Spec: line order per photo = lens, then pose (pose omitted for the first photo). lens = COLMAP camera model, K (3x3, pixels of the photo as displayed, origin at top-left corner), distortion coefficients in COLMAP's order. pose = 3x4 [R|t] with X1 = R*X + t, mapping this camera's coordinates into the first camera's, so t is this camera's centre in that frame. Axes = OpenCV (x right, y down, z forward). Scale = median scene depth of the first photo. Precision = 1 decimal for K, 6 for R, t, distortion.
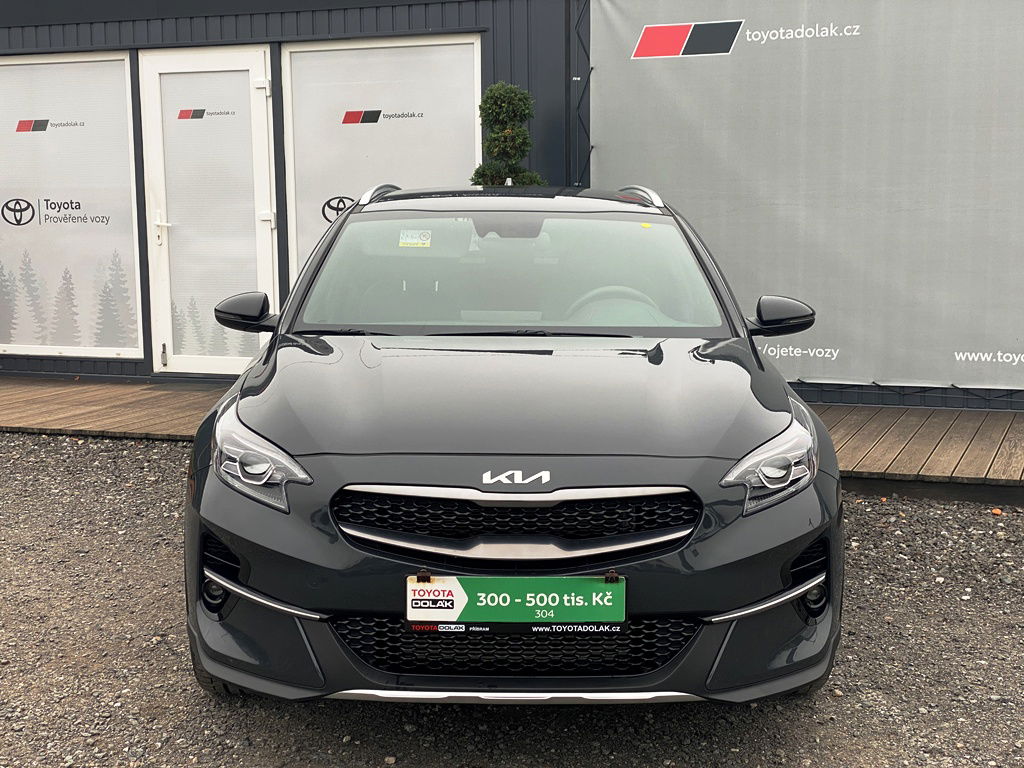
lens RADIAL K [[1510.5, 0, 505.7], [0, 1510.5, 390.0], [0, 0, 1]] dist [0.185839, -0.305259]
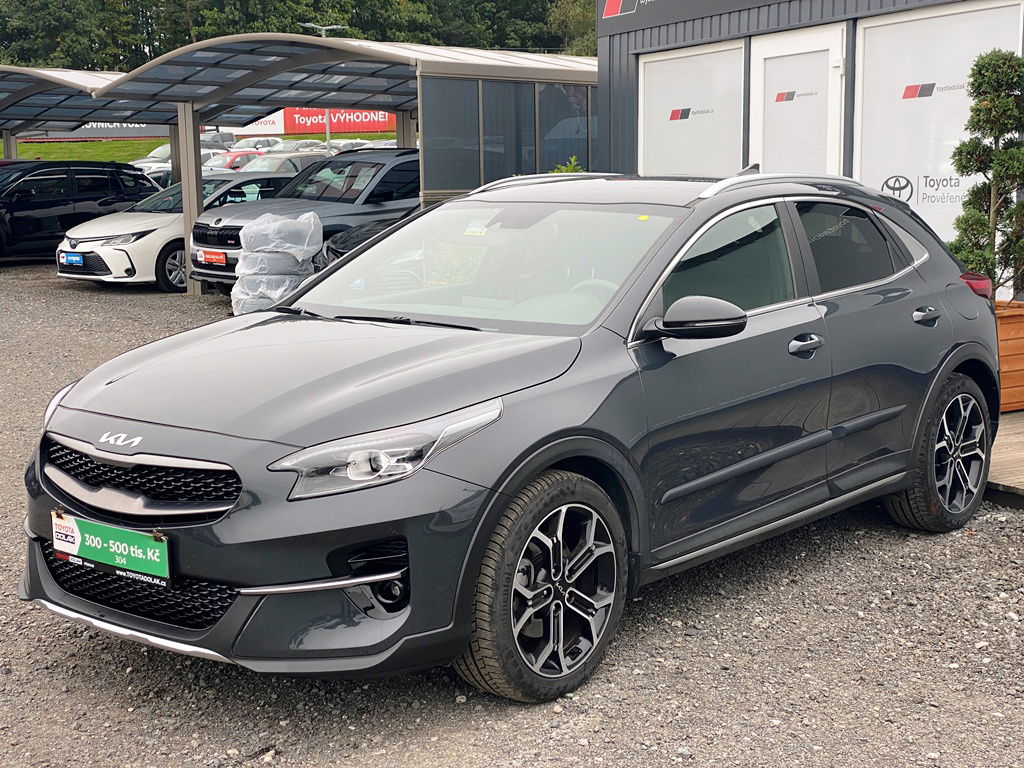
lens RADIAL K [[1510.5, 0, 505.7], [0, 1510.5, 390.0], [0, 0, 1]] dist [0.185839, -0.305259]
pose [[0.761279, 0.085615, -0.642748, 0.393531], [-0.073082, 0.996258, 0.046144, -0.022252], [0.644293, 0.011845, 0.764687, 0.120793]]
